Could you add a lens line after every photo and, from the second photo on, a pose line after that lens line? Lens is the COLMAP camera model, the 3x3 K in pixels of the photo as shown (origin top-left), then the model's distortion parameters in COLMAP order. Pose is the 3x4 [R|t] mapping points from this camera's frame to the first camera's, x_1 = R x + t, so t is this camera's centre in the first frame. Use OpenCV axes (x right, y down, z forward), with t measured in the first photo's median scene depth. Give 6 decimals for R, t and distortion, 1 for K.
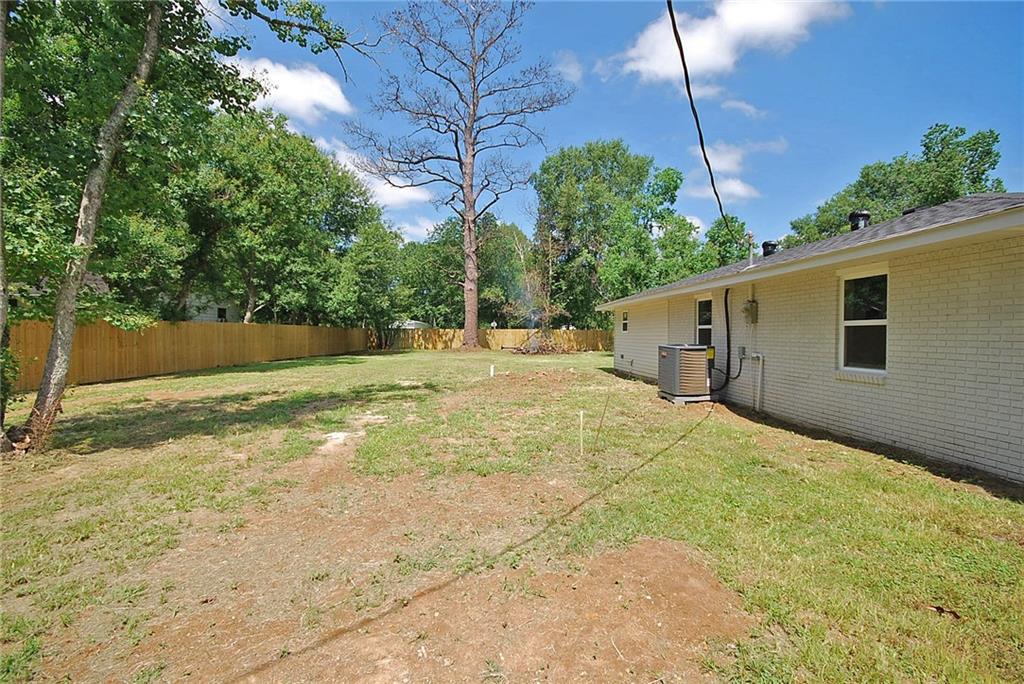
lens RADIAL K [[450.1, 0, 517.8], [0, 450.1, 342.9], [0, 0, 1]] dist [0.015111, -0.014956]
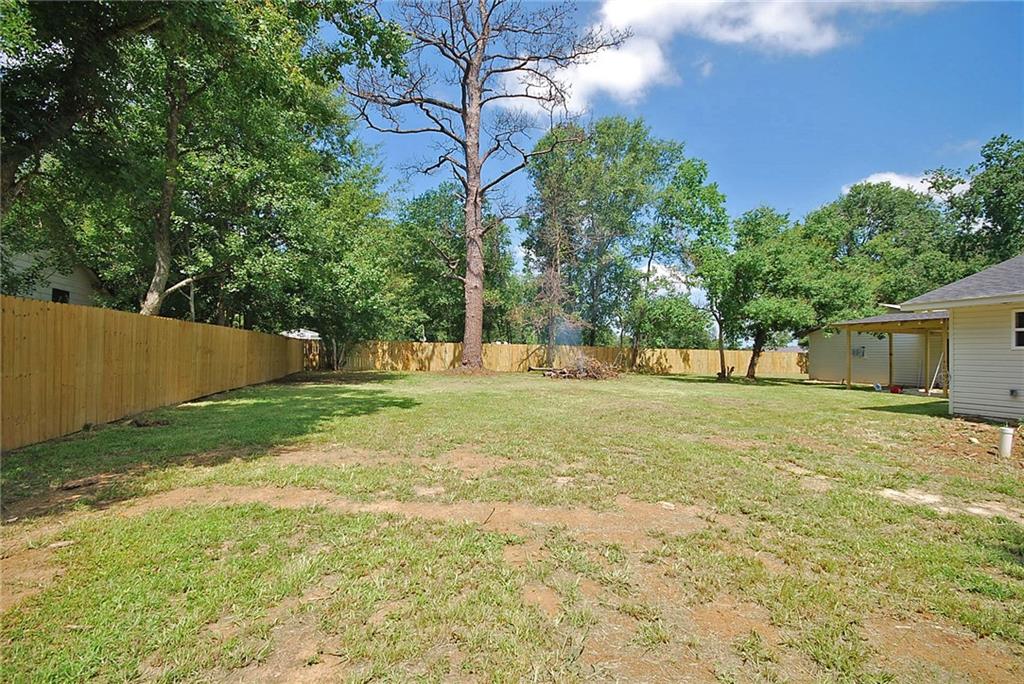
lens RADIAL K [[450.1, 0, 517.8], [0, 450.1, 342.9], [0, 0, 1]] dist [0.015111, -0.014956]
pose [[0.964143, 0.017761, 0.264789, -0.231012], [-0.007140, 0.999133, -0.041021, -0.001852], [-0.265288, 0.037659, 0.963434, 0.301412]]
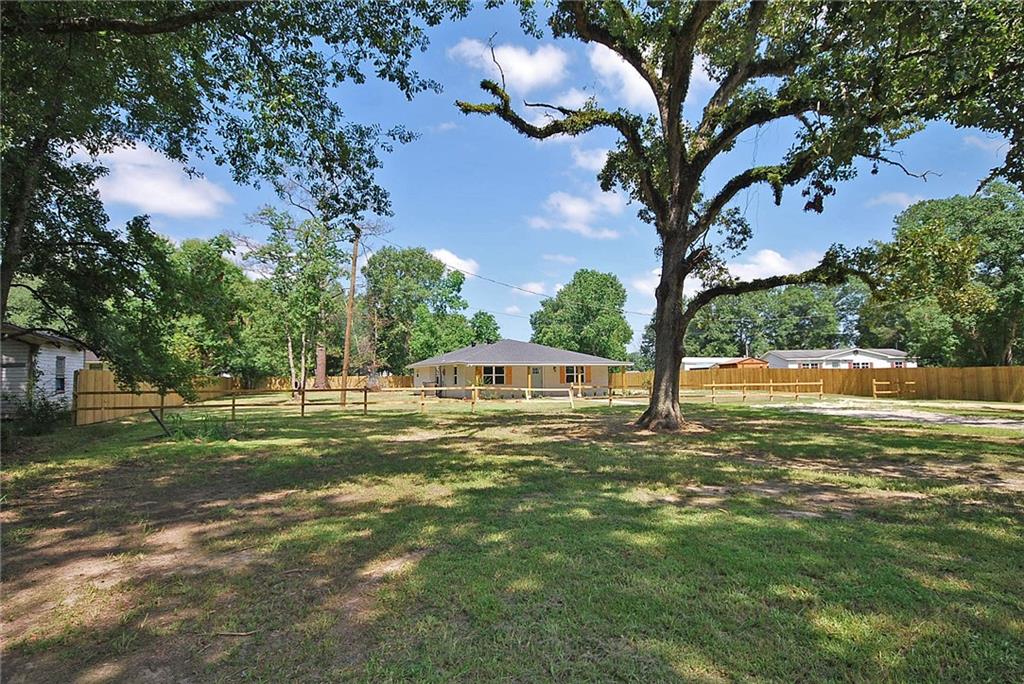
lens RADIAL K [[547.1, 0, 512.0], [0, 547.1, 342.0], [0, 0, 1]] dist [-0.001407, 0.017186]
pose [[0.946033, 0.015819, 0.323683, -0.094344], [0.004933, 0.997989, -0.063193, -0.027920], [-0.324032, 0.061379, 0.944053, -0.900614]]
